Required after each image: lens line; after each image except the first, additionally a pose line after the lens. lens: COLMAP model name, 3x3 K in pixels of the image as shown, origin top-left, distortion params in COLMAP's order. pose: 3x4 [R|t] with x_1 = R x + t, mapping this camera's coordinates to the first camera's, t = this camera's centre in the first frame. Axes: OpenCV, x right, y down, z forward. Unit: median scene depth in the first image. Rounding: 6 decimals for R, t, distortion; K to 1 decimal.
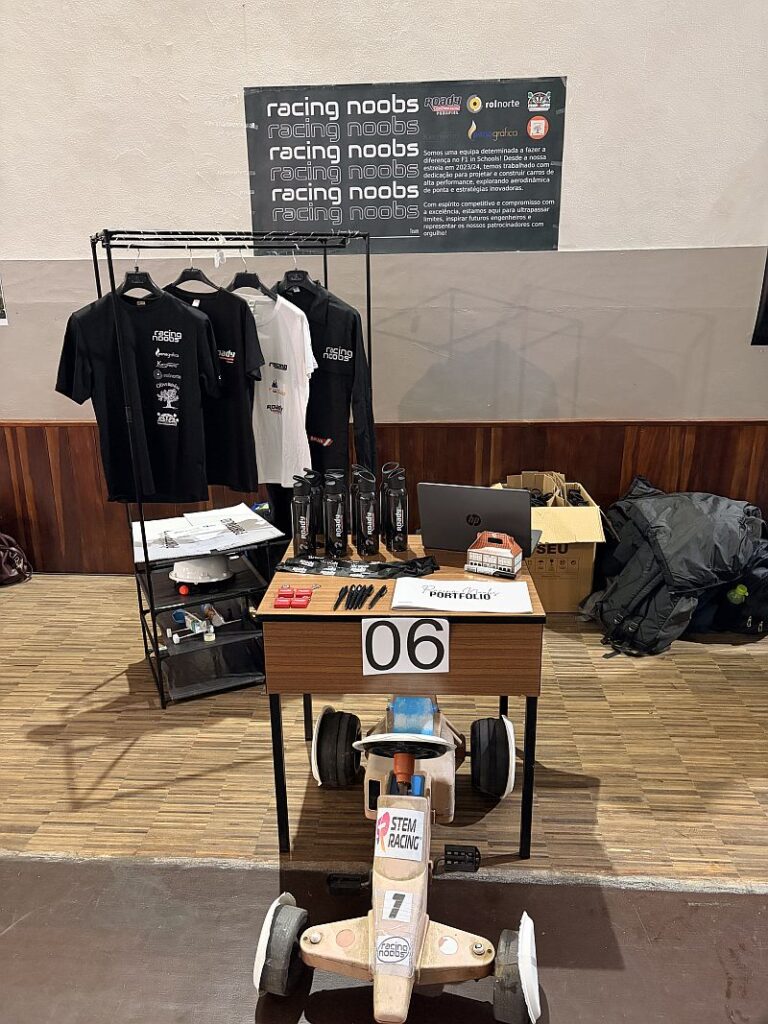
lens RADIAL K [[747.8, 0, 392.4], [0, 747.8, 511.4], [0, 0, 1]] dist [0.042651, -0.045737]
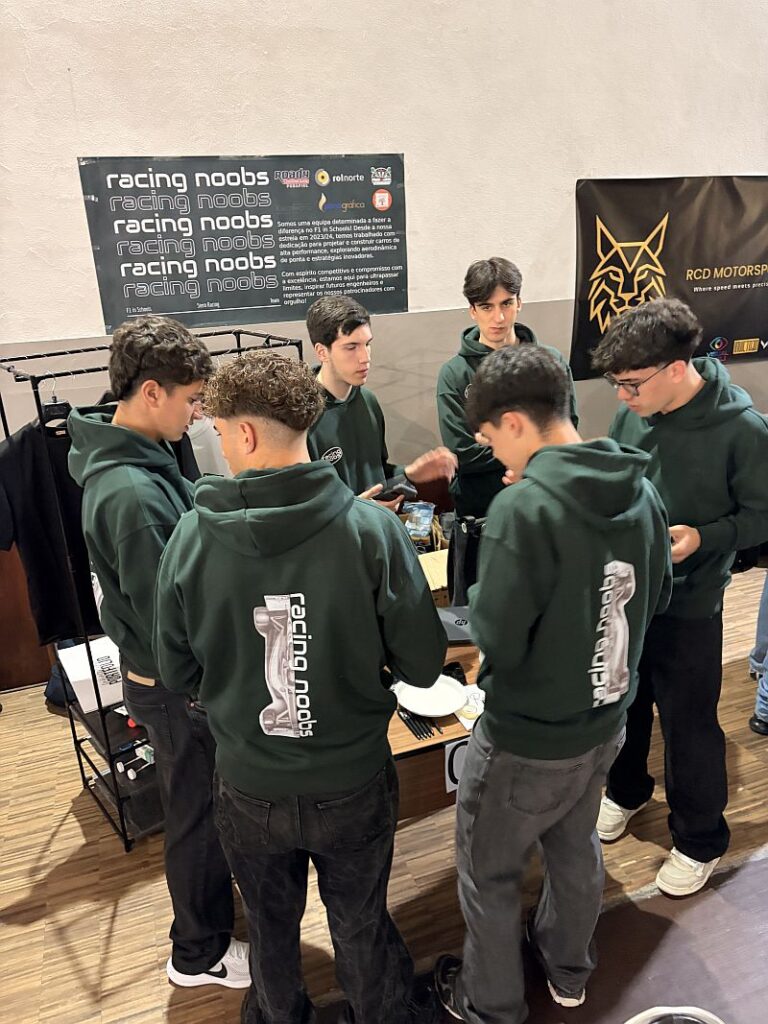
lens RADIAL K [[747.8, 0, 389.1], [0, 747.8, 504.1], [0, 0, 1]] dist [0.042651, -0.045737]
pose [[0.922158, -0.152768, 0.355368, -0.239790], [0.143159, 0.988261, 0.053352, -0.143621], [-0.359346, 0.001675, 0.933203, 0.013968]]
